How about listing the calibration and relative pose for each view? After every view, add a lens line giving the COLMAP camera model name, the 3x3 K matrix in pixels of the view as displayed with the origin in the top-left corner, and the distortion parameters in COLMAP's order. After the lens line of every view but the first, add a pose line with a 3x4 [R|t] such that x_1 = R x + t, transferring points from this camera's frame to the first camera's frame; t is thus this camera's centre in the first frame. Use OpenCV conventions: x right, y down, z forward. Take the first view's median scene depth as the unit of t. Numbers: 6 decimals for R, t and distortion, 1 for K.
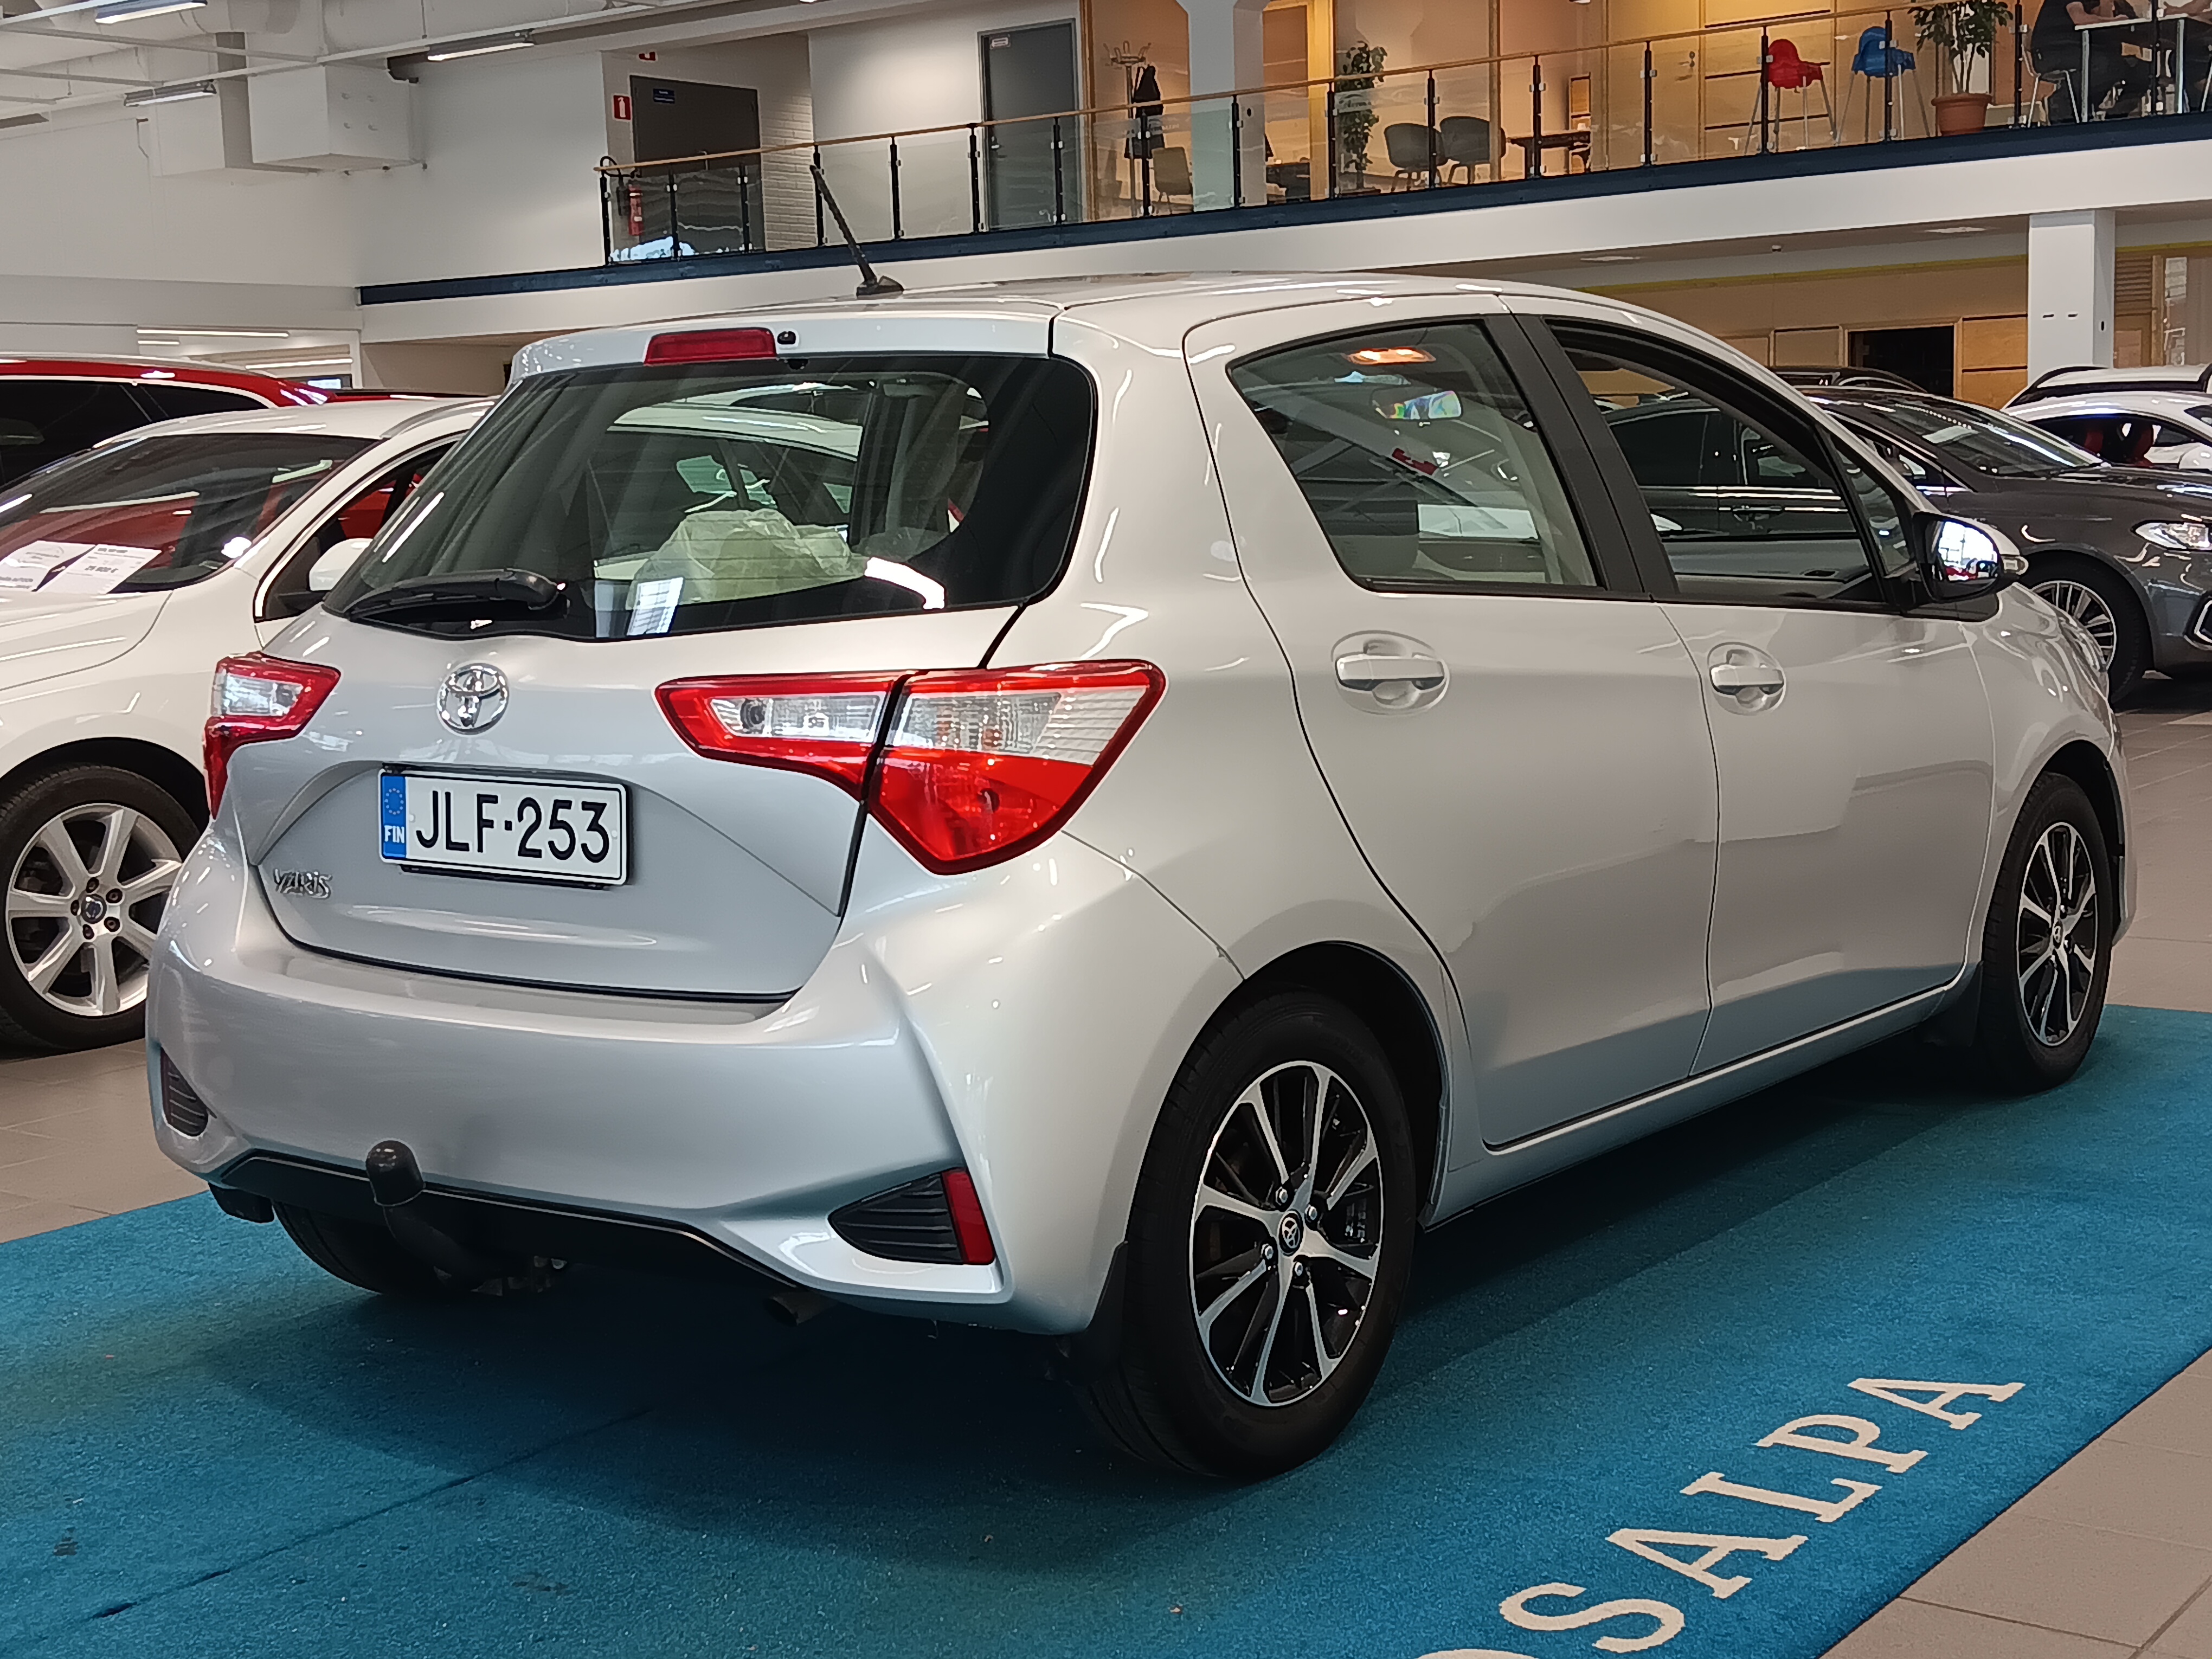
lens RADIAL K [[2827.4, 0, 1159.4], [0, 2827.4, 832.3], [0, 0, 1]] dist [0.099664, -0.068135]
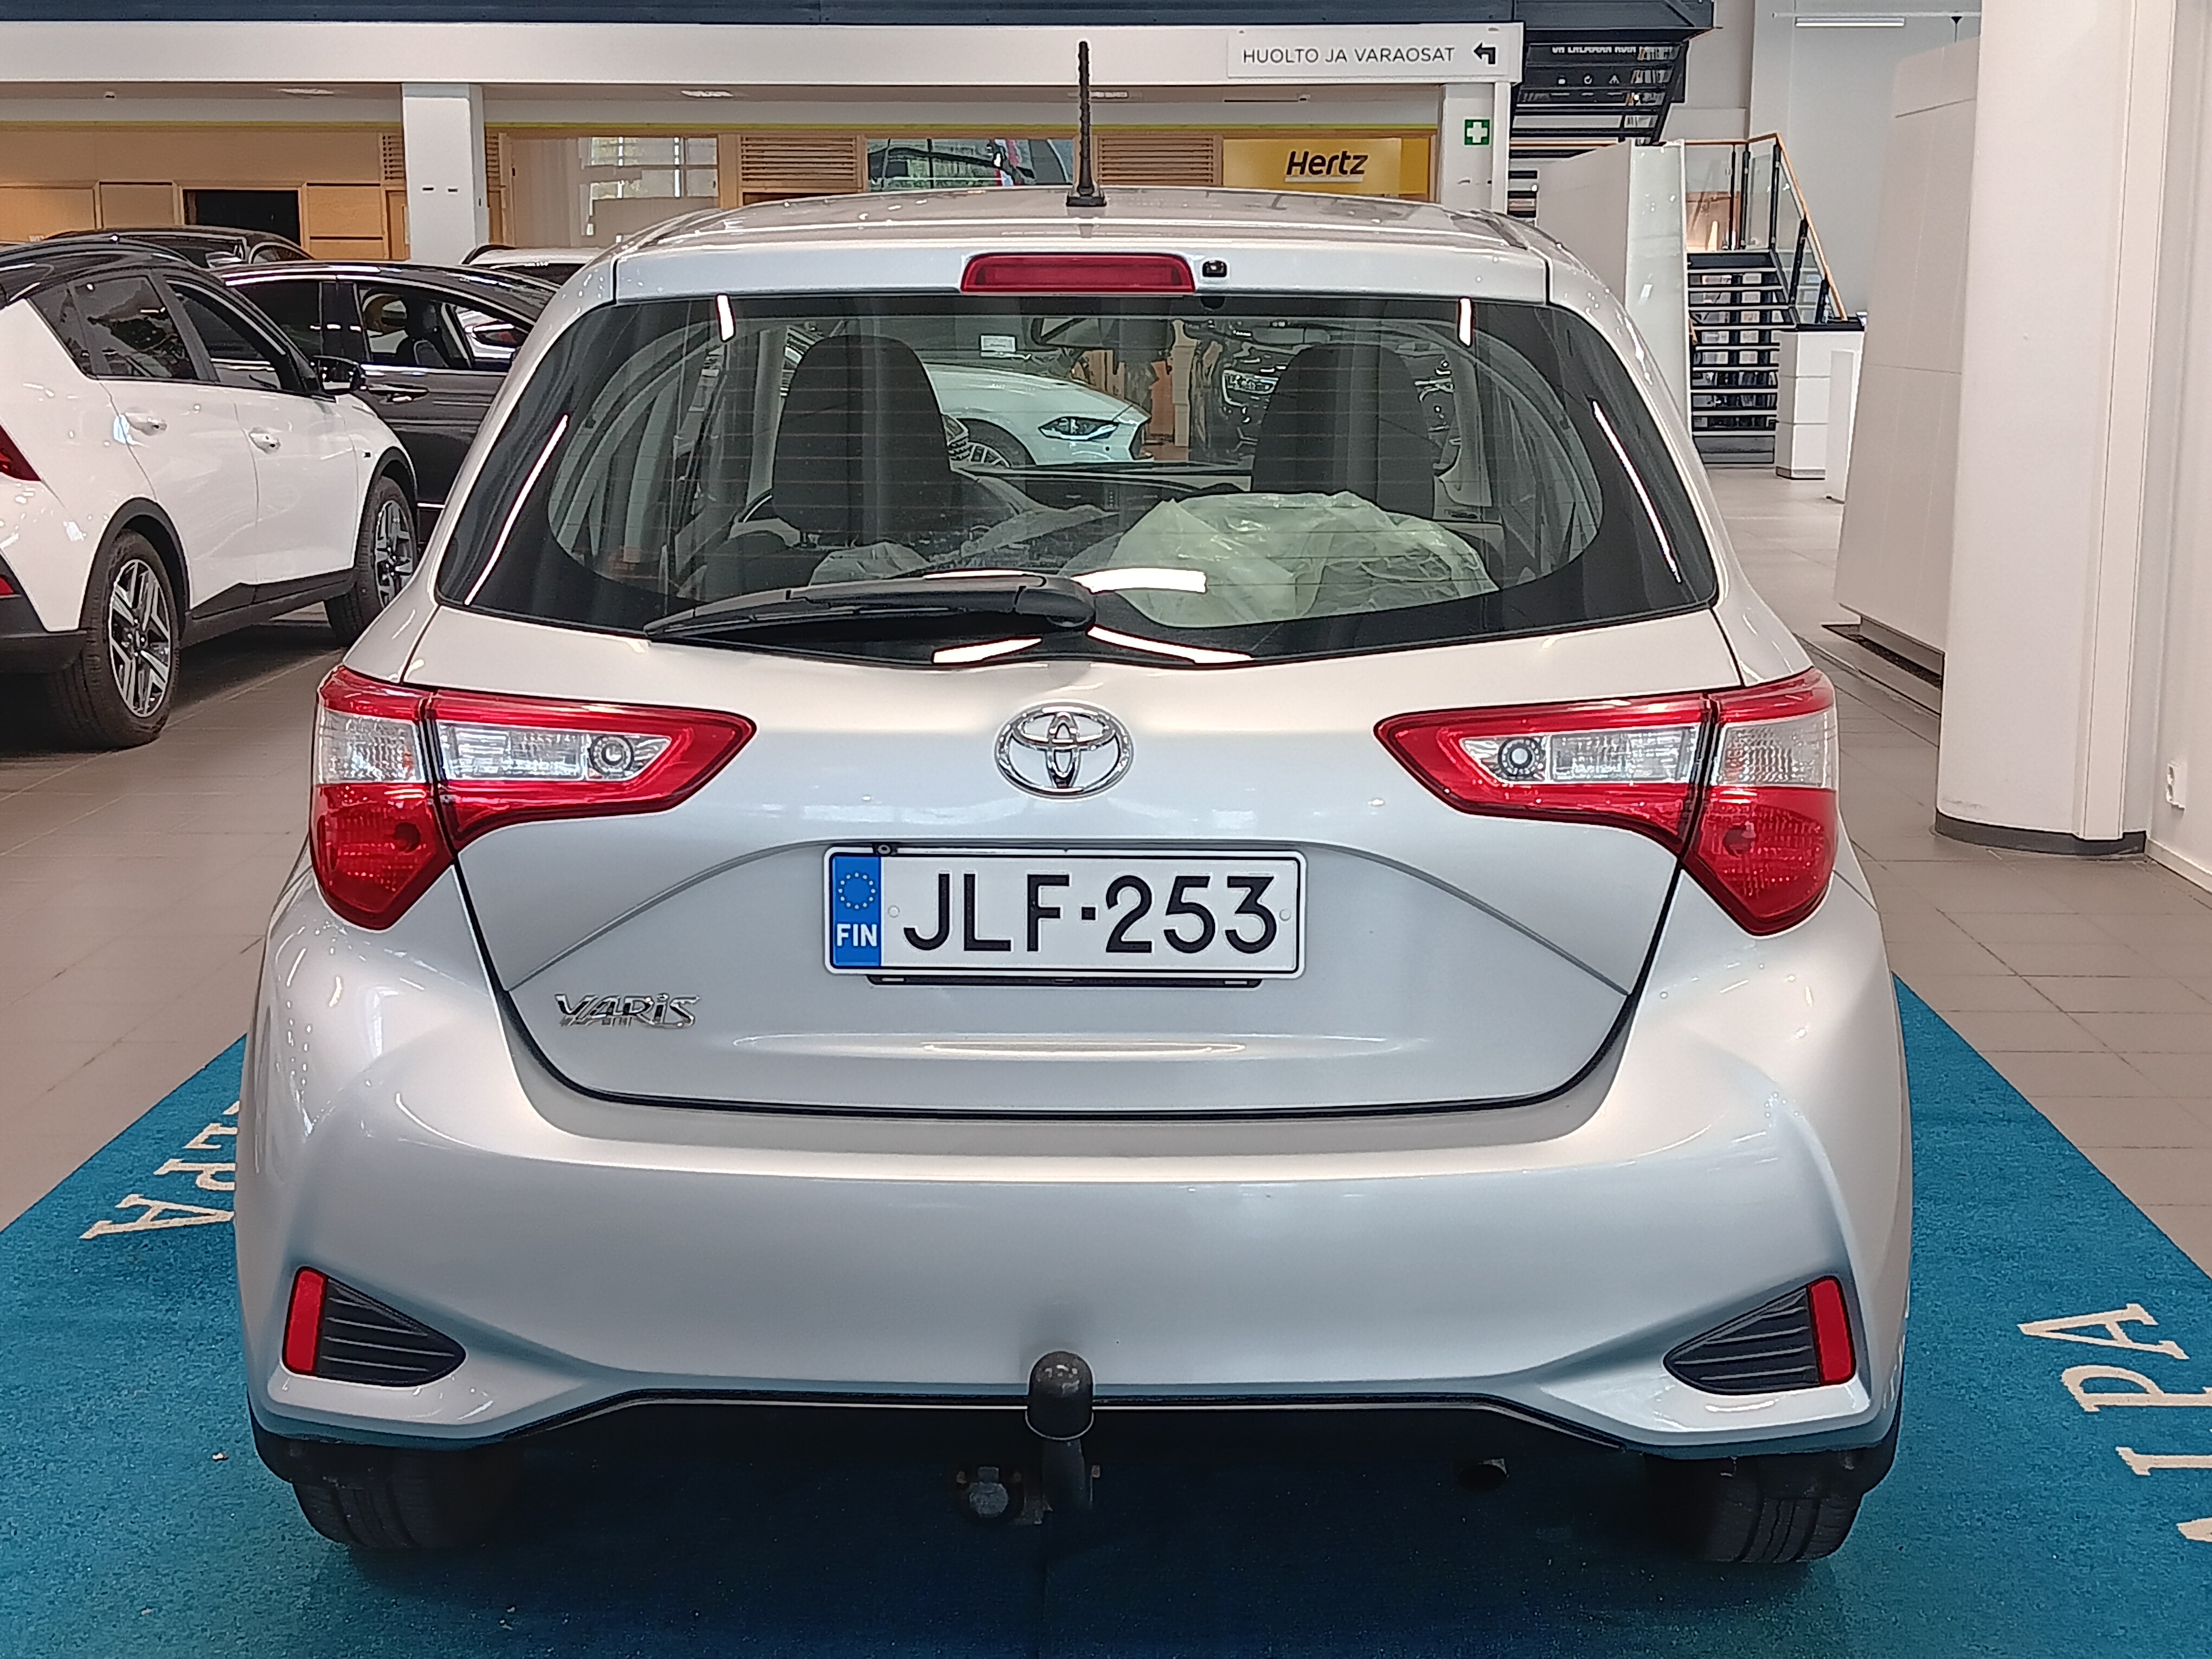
lens RADIAL K [[2827.4, 0, 1159.4], [0, 2827.4, 832.3], [0, 0, 1]] dist [0.099664, -0.068135]
pose [[0.829339, -0.074606, 0.553742, -0.630173], [0.049254, 0.996949, 0.060551, -0.068853], [-0.556570, -0.022943, 0.830484, 0.360806]]
